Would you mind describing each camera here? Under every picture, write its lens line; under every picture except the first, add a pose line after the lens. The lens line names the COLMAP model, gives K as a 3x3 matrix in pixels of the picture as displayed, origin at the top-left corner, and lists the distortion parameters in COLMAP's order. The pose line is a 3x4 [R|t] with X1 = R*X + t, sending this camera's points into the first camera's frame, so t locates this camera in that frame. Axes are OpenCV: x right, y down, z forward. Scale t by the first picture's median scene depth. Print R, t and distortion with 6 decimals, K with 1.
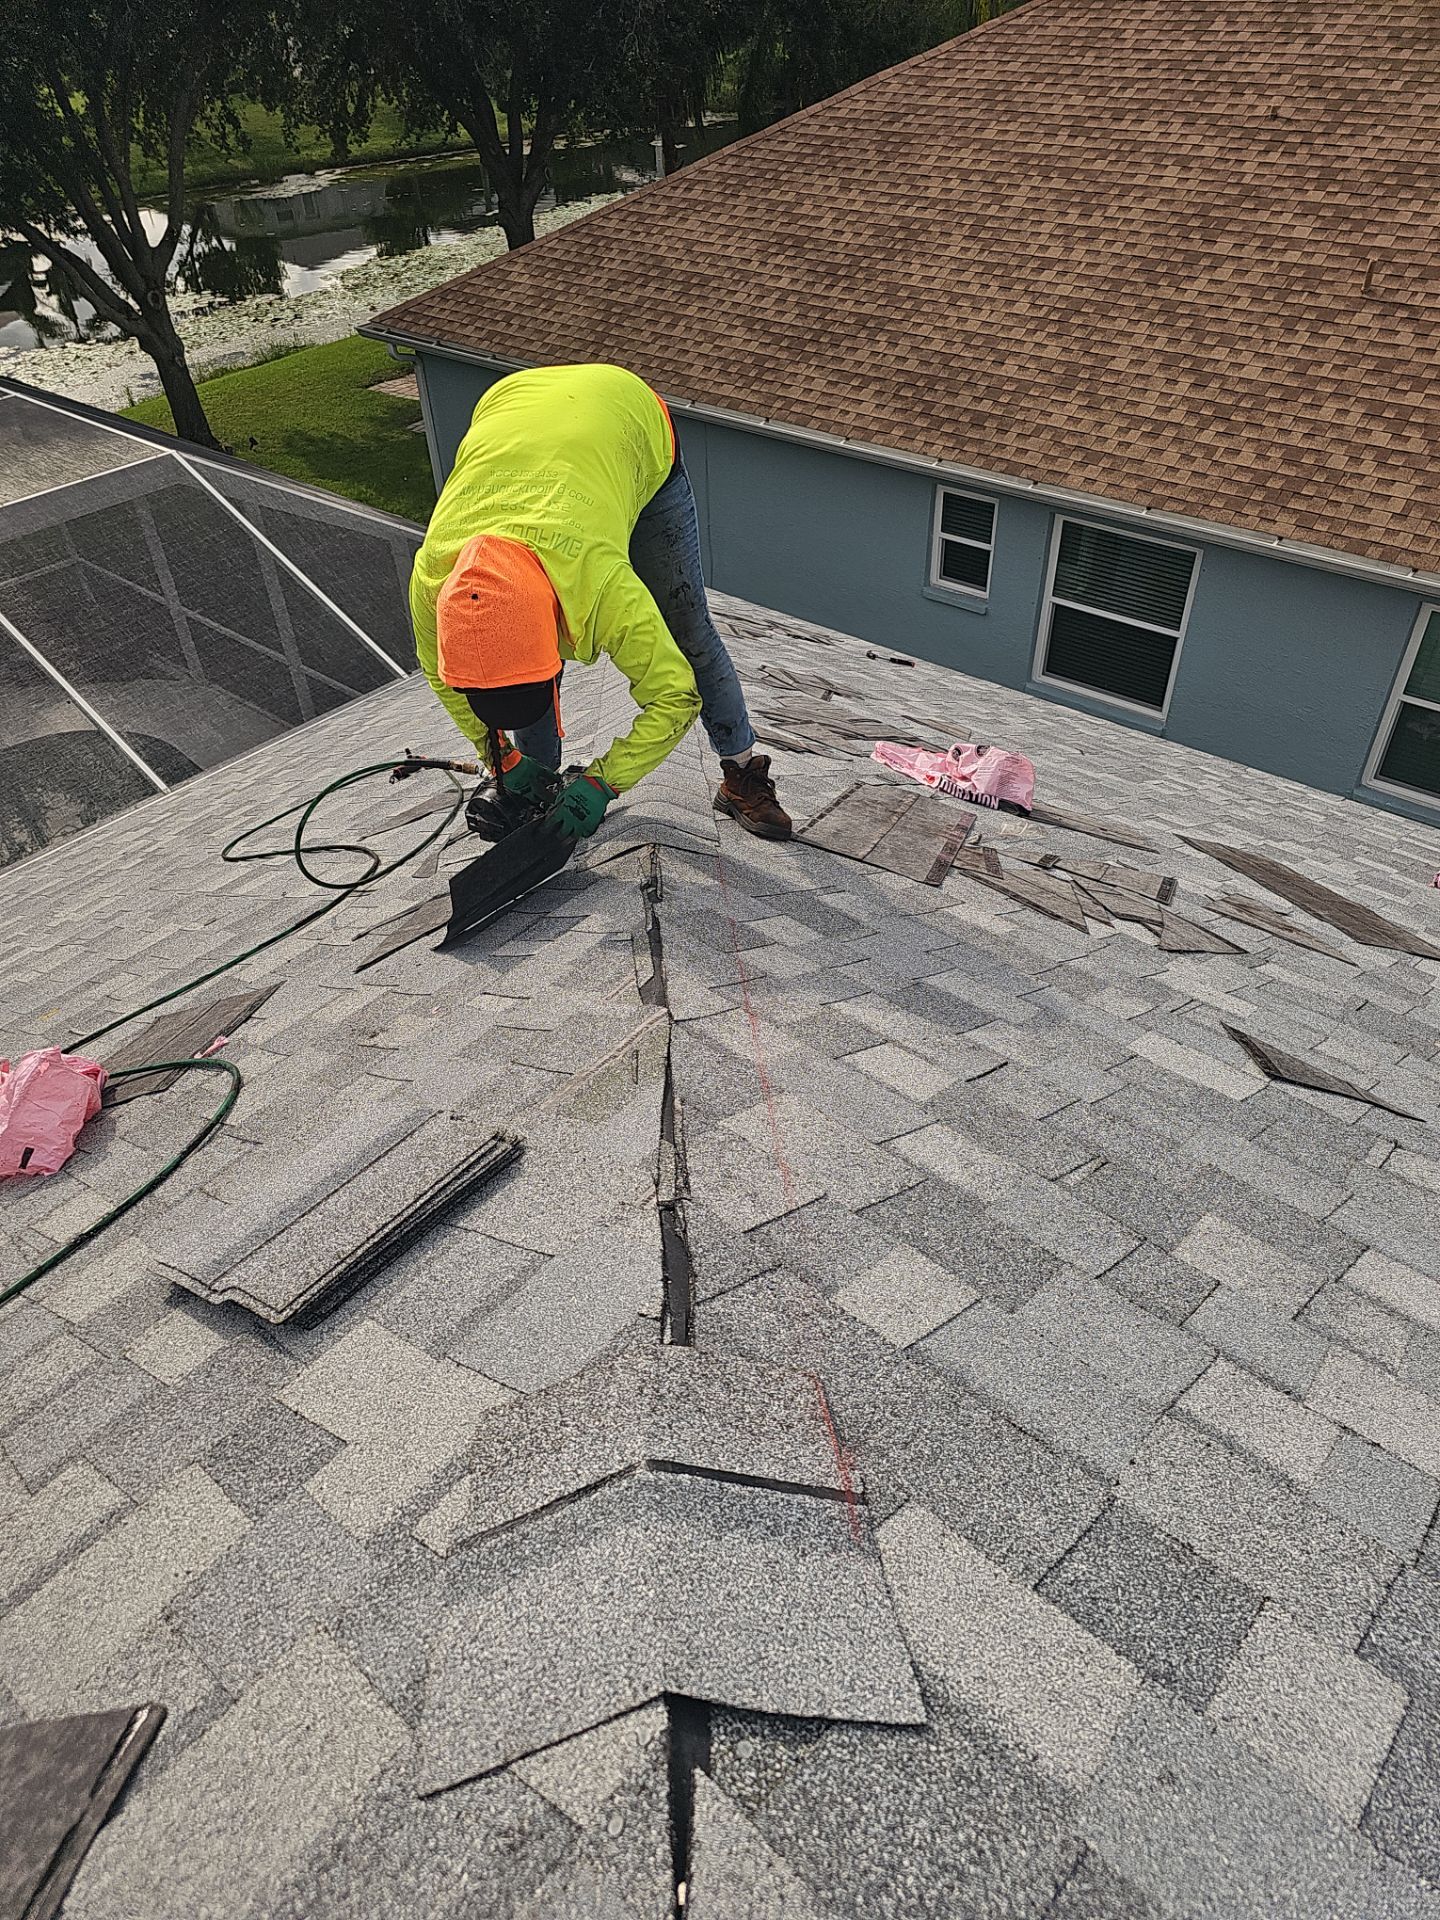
lens RADIAL K [[1240.3, 0, 719.5], [0, 1240.3, 962.6], [0, 0, 1]] dist [-0.000381, -0.001105]
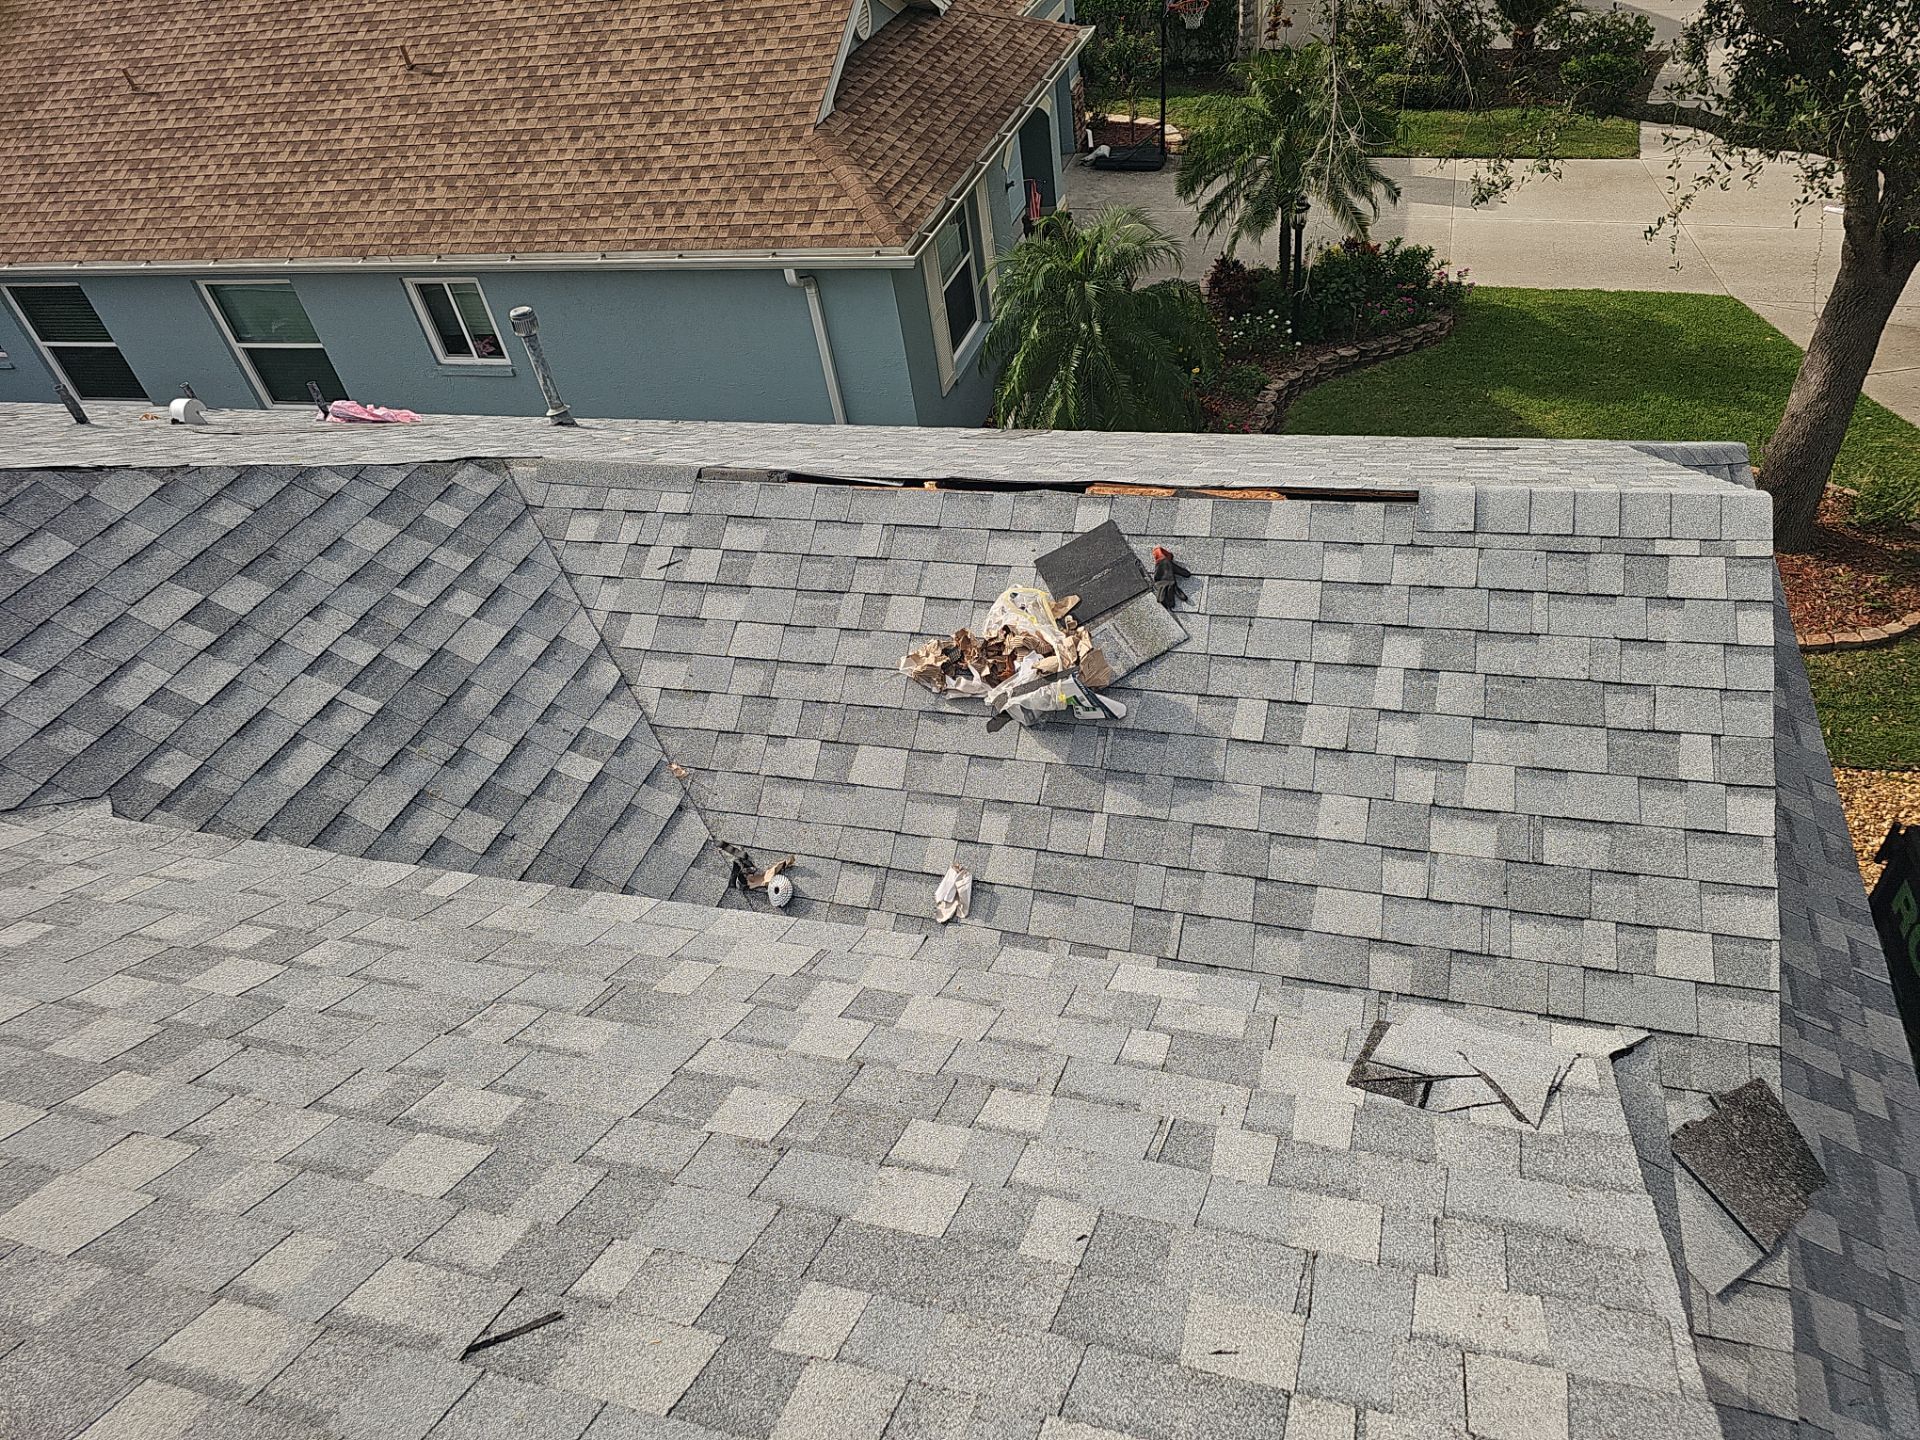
lens RADIAL K [[1240.3, 0, 960.7], [0, 1240.3, 708.9], [0, 0, 1]] dist [-0.000381, -0.001105]
pose [[0.932427, -0.301673, 0.198932, 0.847266], [0.308702, 0.951148, -0.004557, 0.428167], [-0.187839, 0.065660, 0.980003, -0.527104]]
